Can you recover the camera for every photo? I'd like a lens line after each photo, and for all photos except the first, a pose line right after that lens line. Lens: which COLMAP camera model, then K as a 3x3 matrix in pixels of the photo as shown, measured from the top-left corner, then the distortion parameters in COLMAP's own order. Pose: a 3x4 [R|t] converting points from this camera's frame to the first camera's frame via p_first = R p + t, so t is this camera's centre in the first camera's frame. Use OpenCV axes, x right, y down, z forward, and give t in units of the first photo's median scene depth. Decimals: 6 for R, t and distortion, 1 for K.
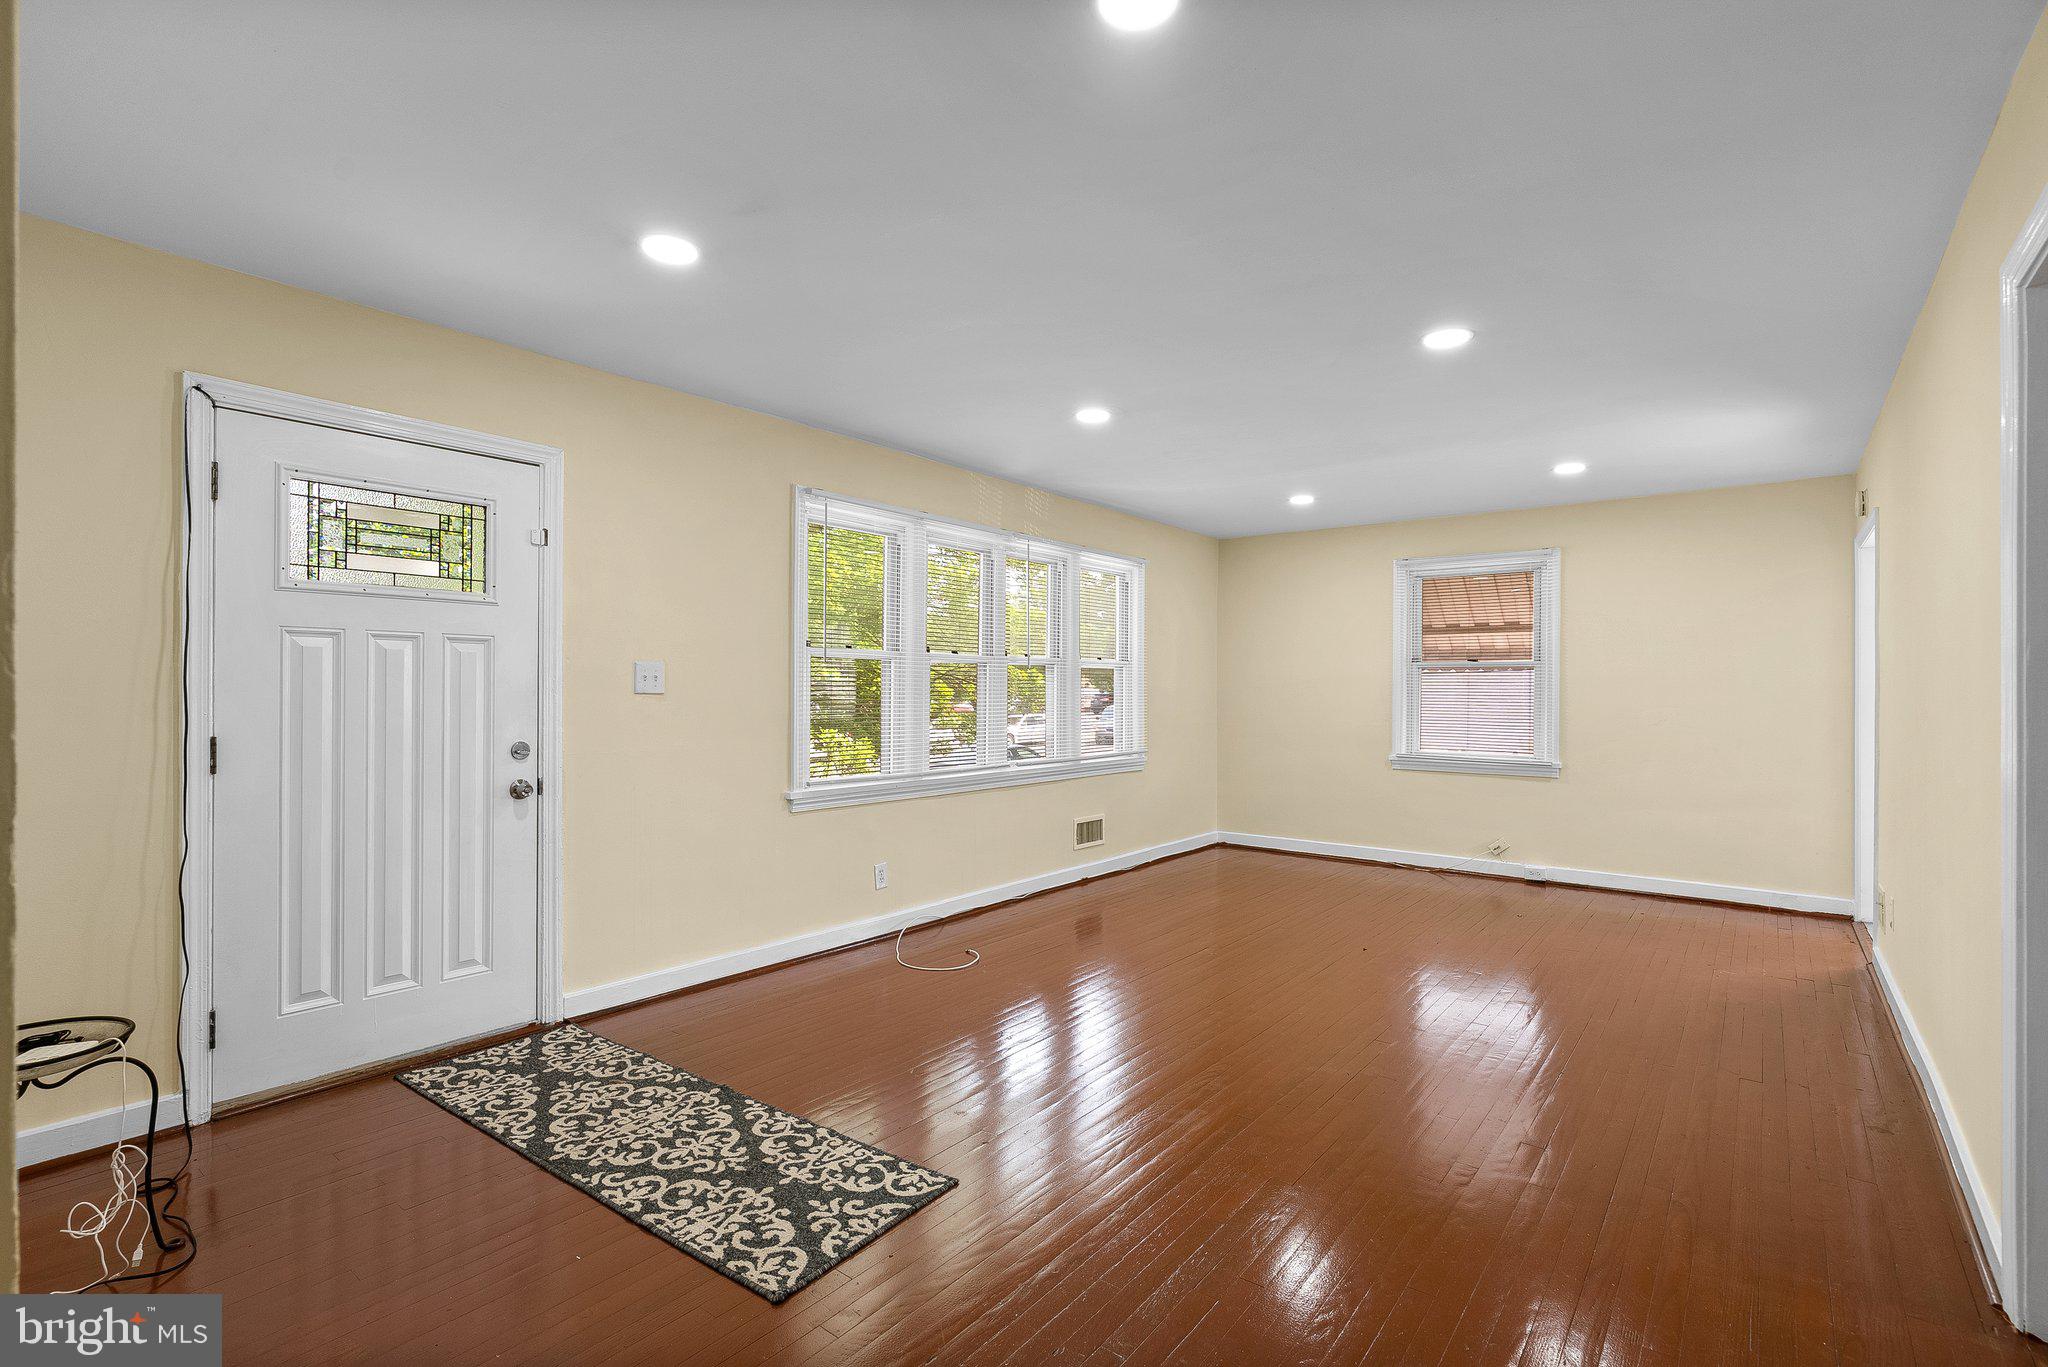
lens RADIAL K [[947.5, 0, 1034.6], [0, 947.5, 686.4], [0, 0, 1]] dist [0.000884, 0.000230]
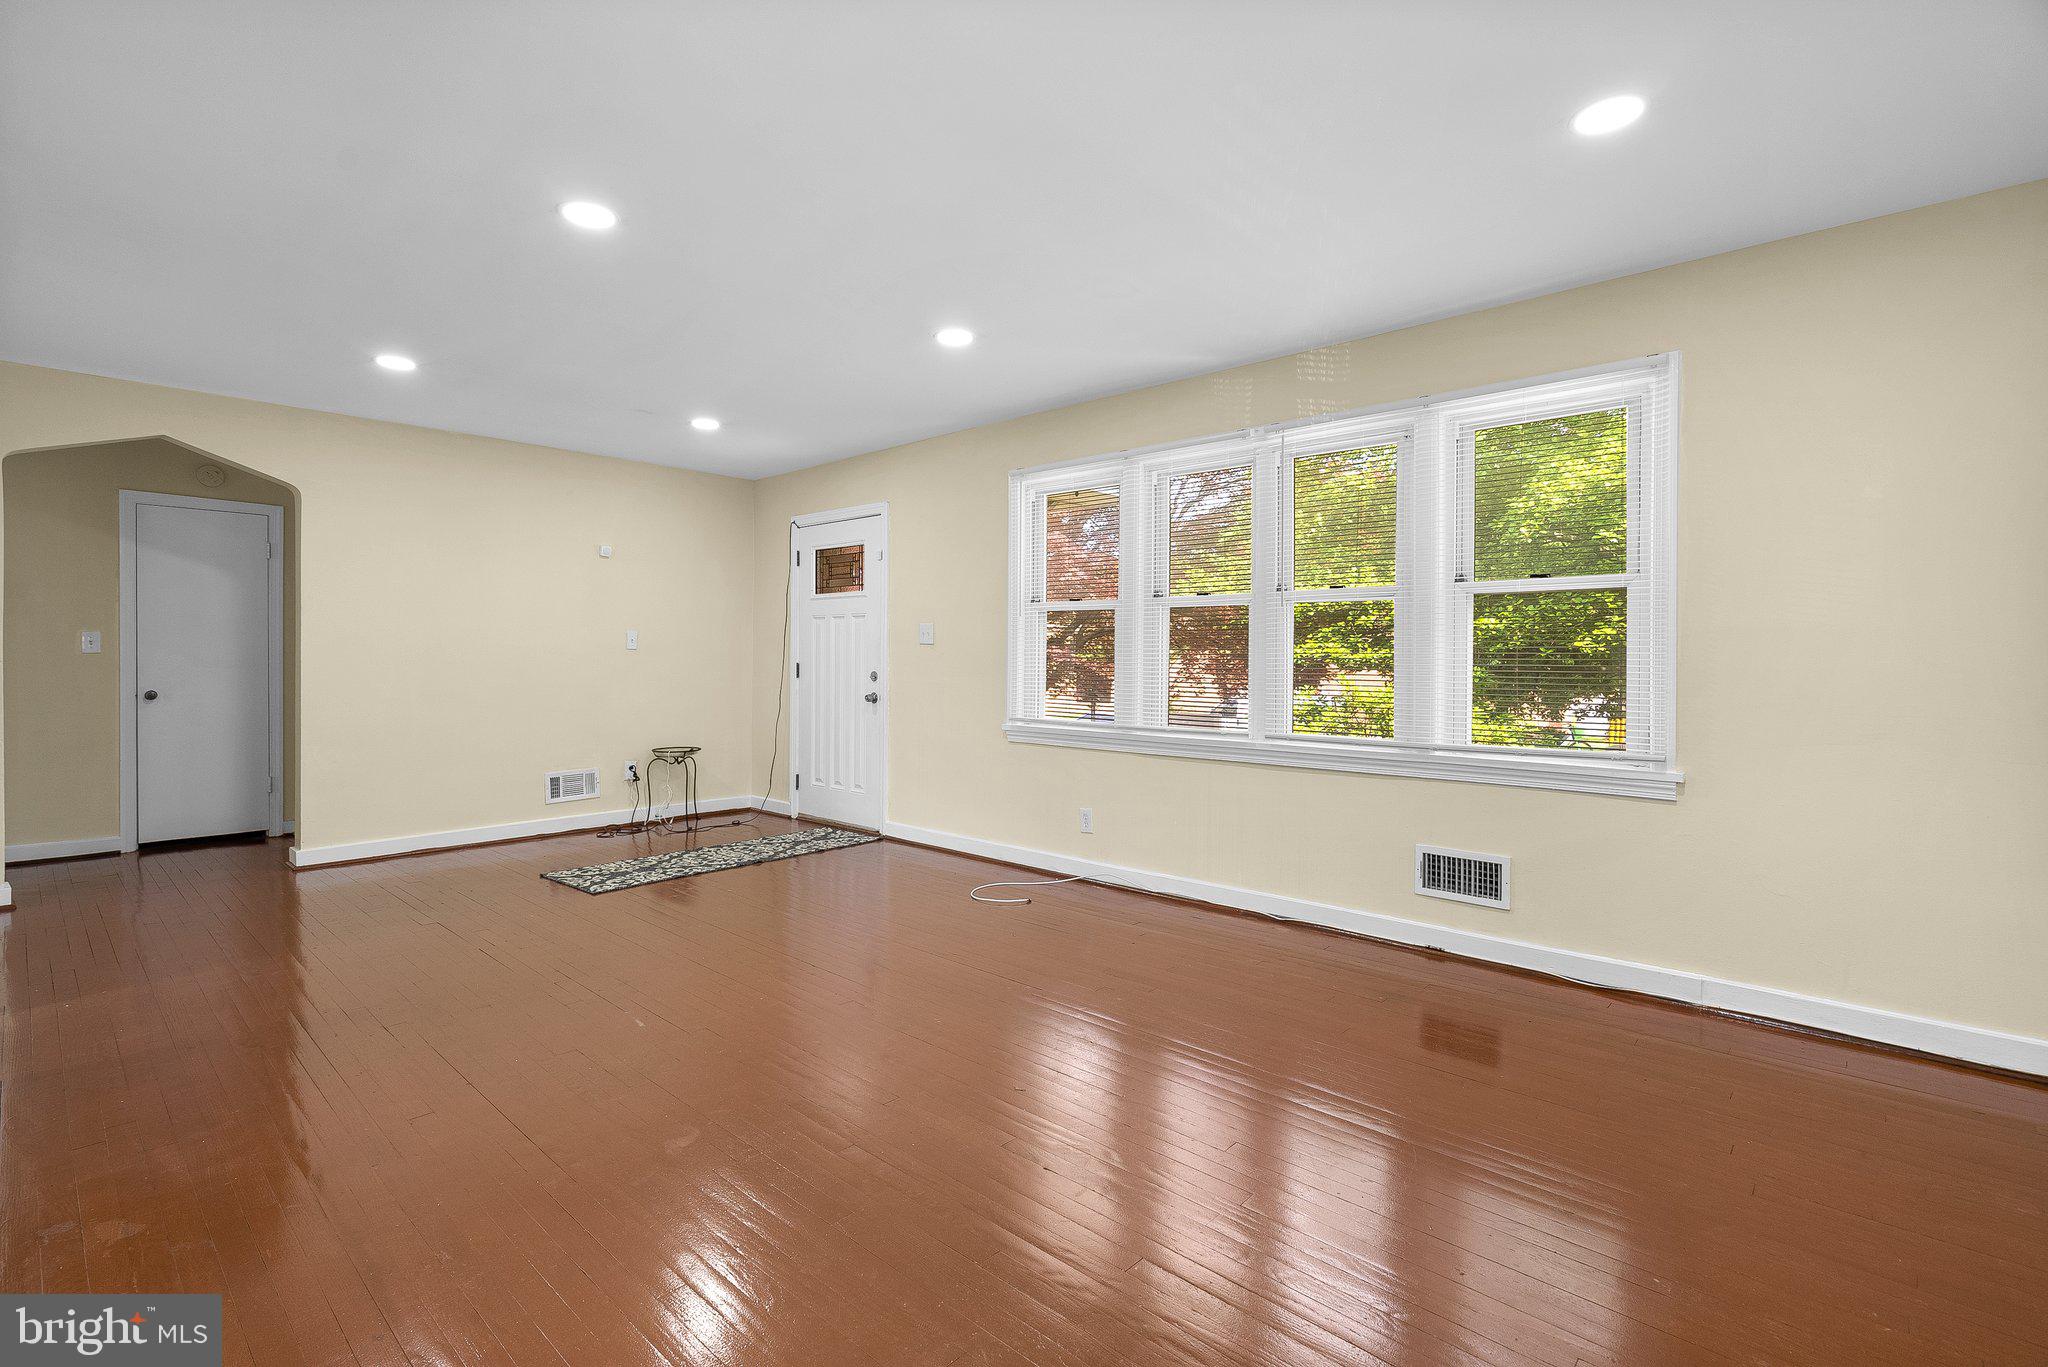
lens RADIAL K [[947.5, 0, 1022.7], [0, 947.5, 672.4], [0, 0, 1]] dist [0.000884, 0.000230]
pose [[-0.087446, 0.004228, -0.996160, 0.845987], [-0.007025, 0.999964, 0.004860, 0.034187], [0.996144, 0.007423, -0.087413, 0.994769]]
